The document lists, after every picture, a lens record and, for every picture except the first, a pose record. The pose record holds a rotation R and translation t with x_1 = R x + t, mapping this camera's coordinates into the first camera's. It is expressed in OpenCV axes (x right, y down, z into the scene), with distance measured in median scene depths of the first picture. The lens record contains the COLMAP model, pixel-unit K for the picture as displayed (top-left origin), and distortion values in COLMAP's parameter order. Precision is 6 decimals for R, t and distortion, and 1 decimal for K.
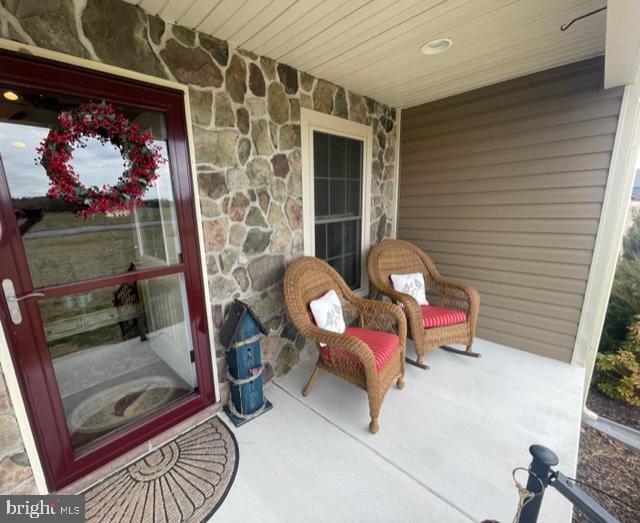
lens RADIAL K [[279.6, 0, 288.4], [0, 279.6, 262.5], [0, 0, 1]] dist [-0.004697, 0.000616]
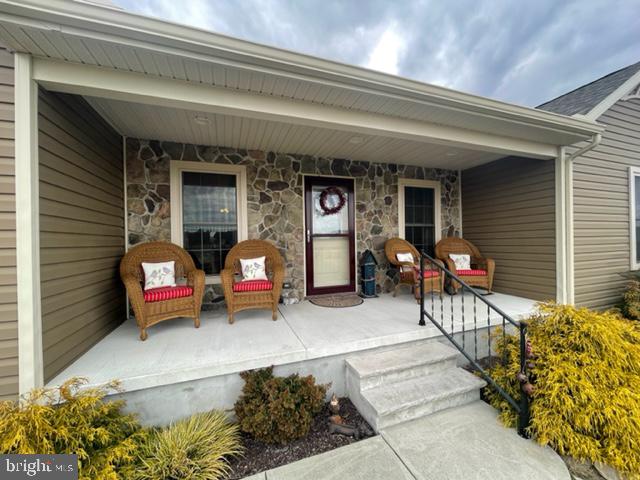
lens RADIAL K [[256.5, 0, 317.9], [0, 256.5, 241.3], [0, 0, 1]] dist [-0.005679, -0.000557]
pose [[0.919214, 0.024690, -0.392983, 0.309065], [-0.101164, 0.979339, -0.175102, 0.477010], [0.380541, 0.200712, 0.902720, -1.248723]]
